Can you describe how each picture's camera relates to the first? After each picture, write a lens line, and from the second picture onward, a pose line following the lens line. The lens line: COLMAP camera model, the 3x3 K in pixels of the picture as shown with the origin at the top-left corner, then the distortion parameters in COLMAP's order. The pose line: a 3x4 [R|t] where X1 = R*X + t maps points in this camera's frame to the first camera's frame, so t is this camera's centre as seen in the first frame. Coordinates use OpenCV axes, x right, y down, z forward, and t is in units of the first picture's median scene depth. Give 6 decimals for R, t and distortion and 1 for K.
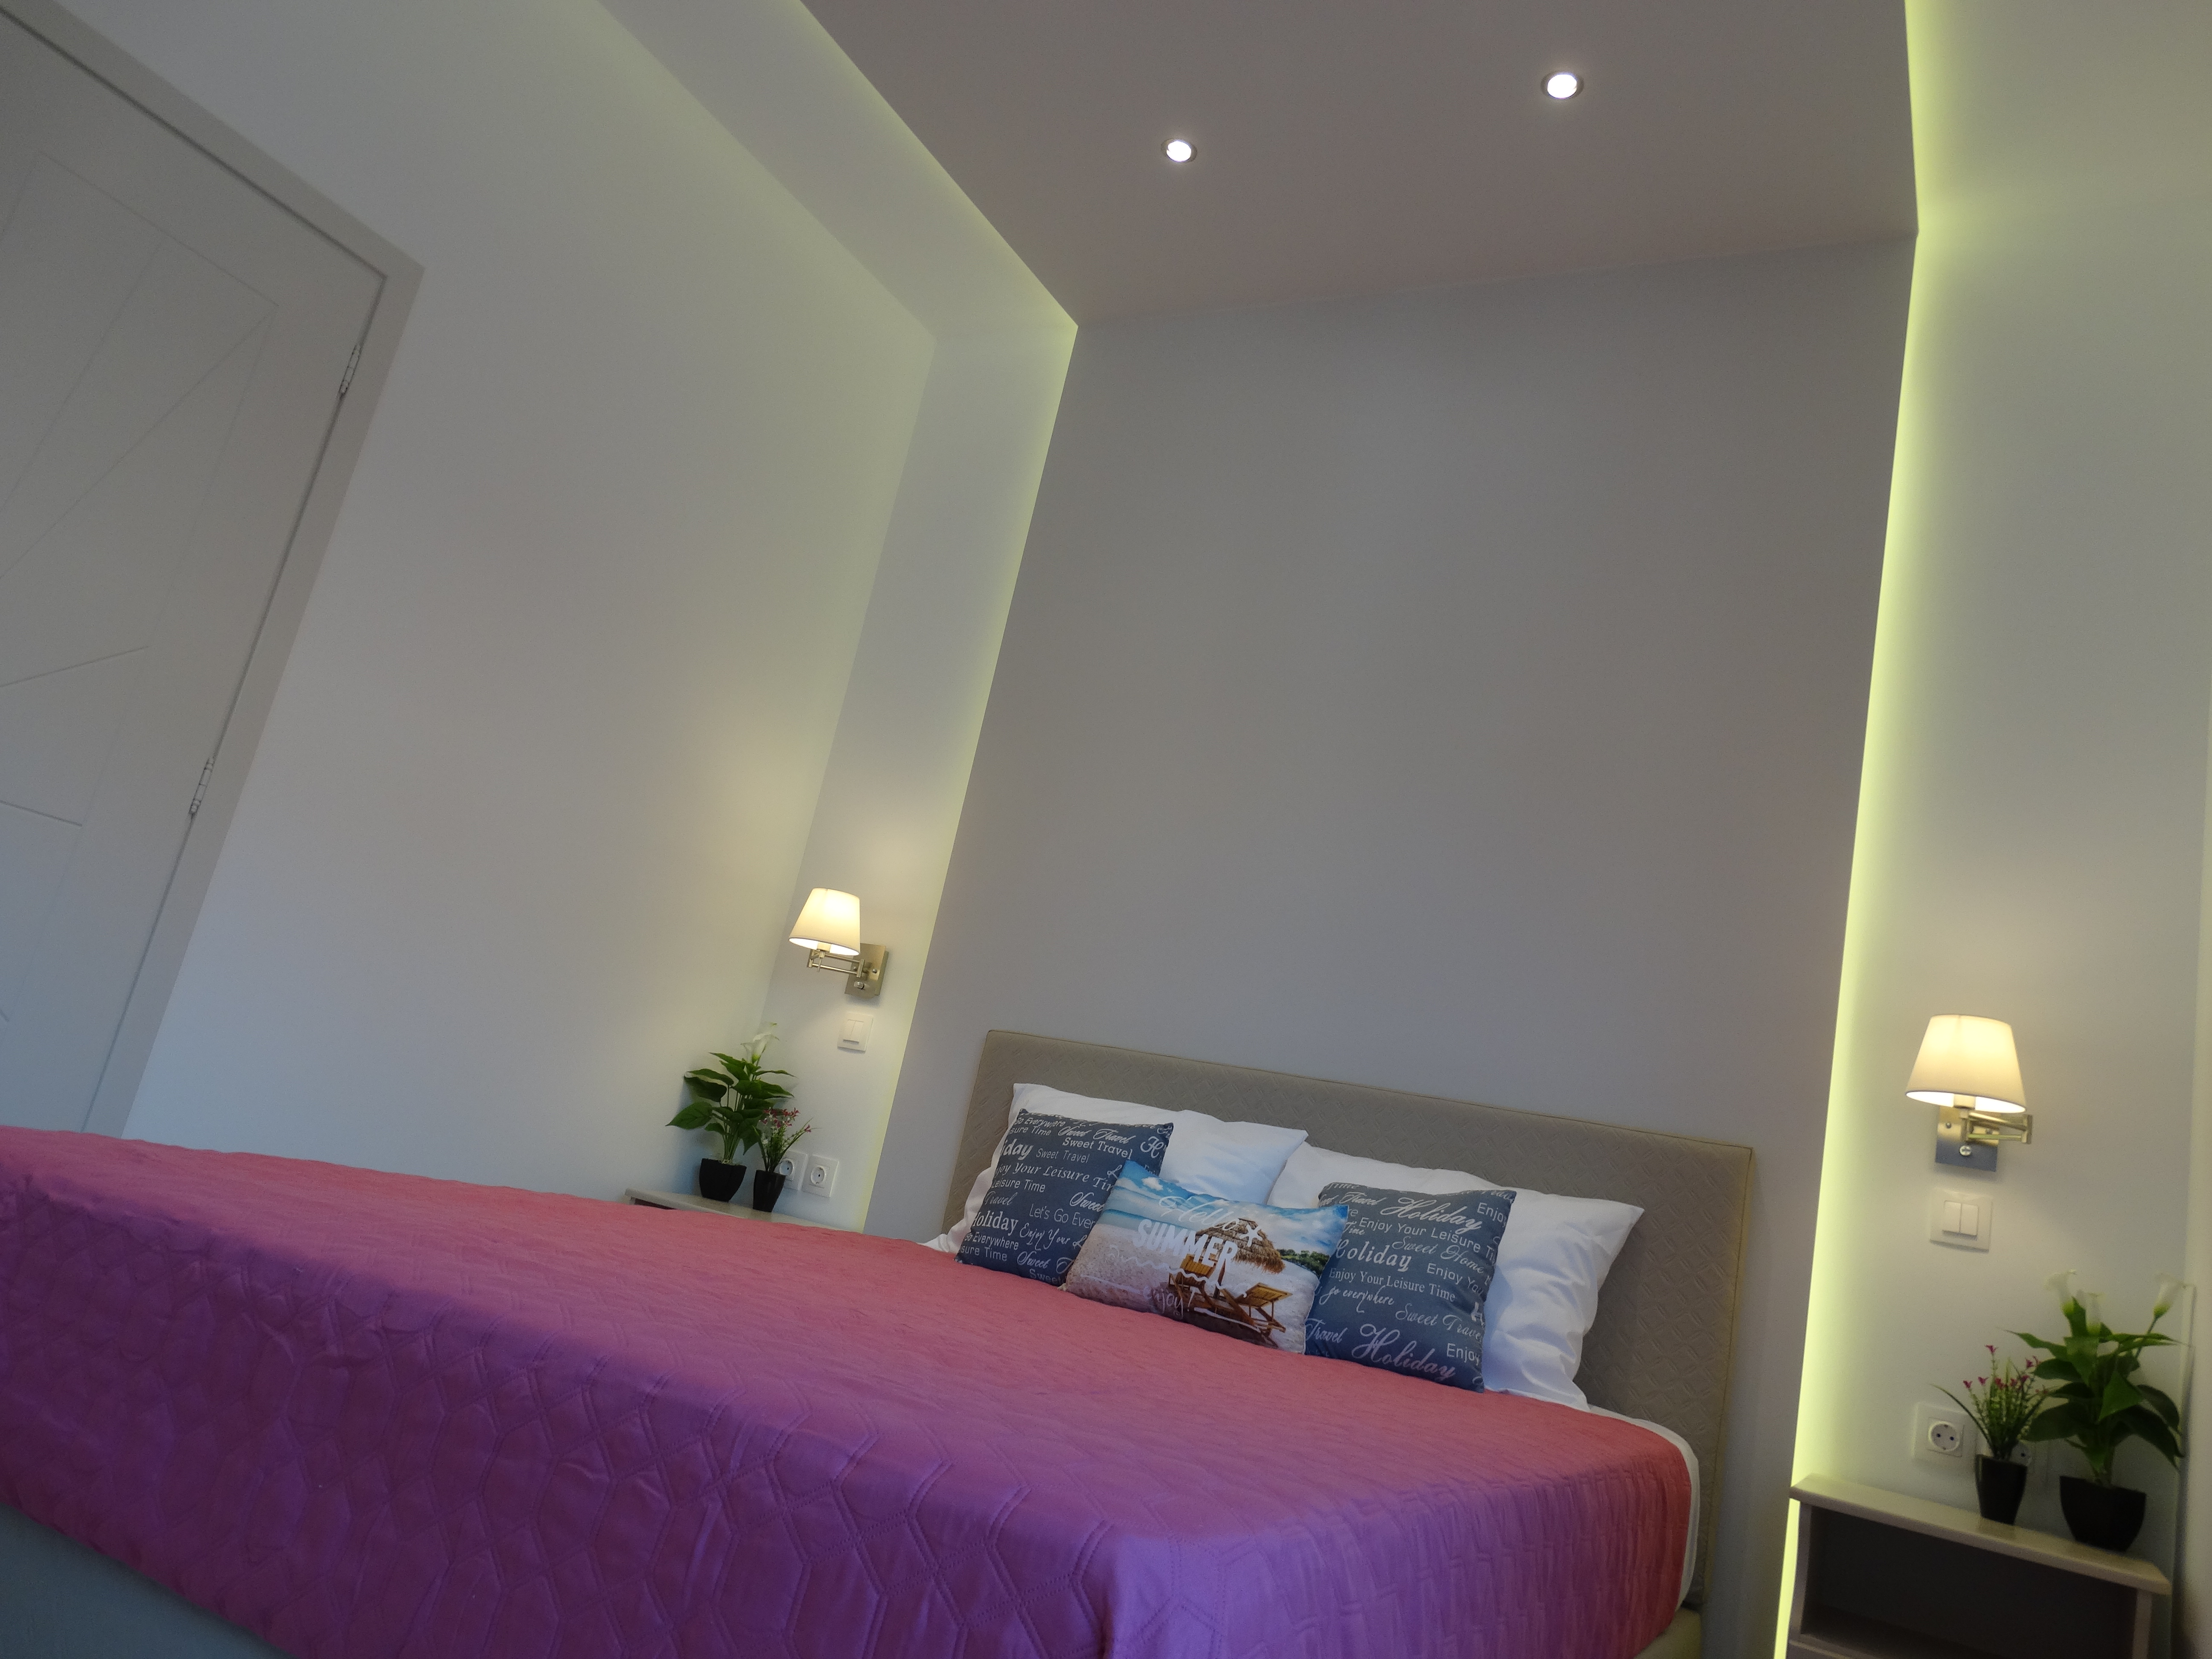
lens RADIAL K [[1560.9, 0, 1111.4], [0, 1560.9, 825.0], [0, 0, 1]] dist [0.017904, -0.000700]
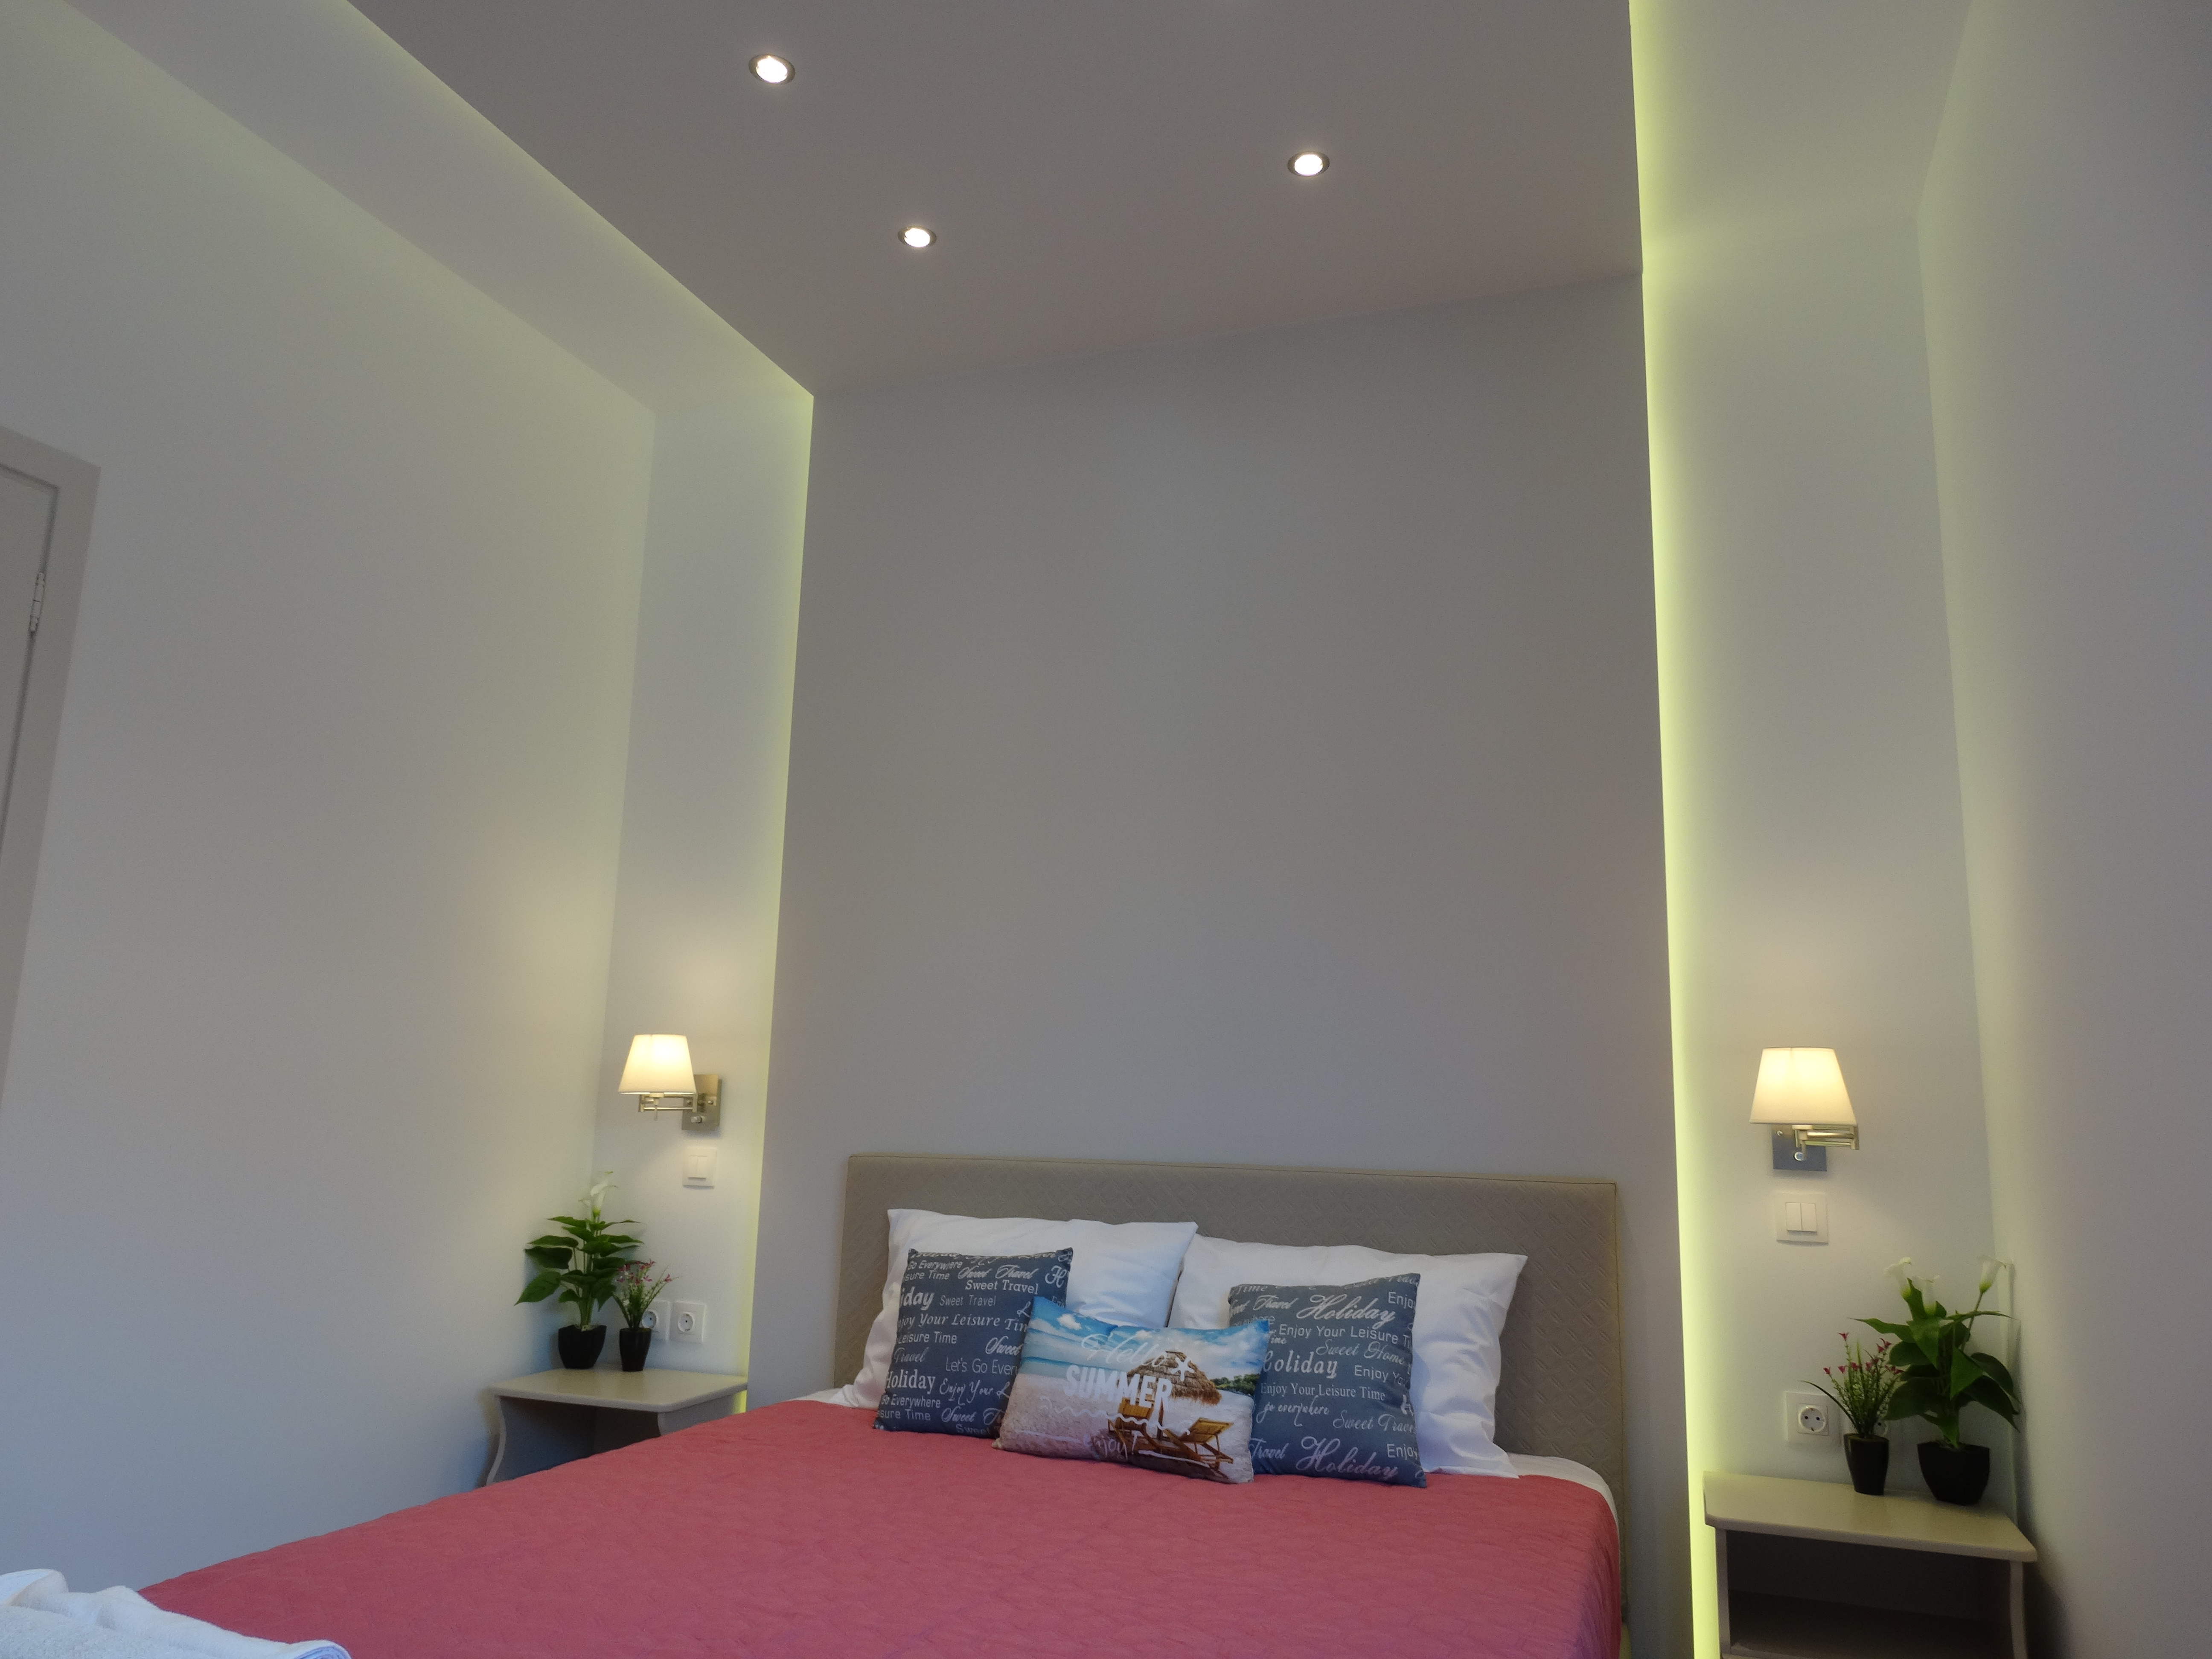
lens RADIAL K [[1560.9, 0, 1116.5], [0, 1560.9, 849.0], [0, 0, 1]] dist [0.017904, -0.000700]
pose [[0.974044, -0.146355, 0.172679, -0.075679], [0.134155, 0.987695, 0.080385, -0.153629], [-0.182319, -0.055133, 0.981692, 0.025009]]
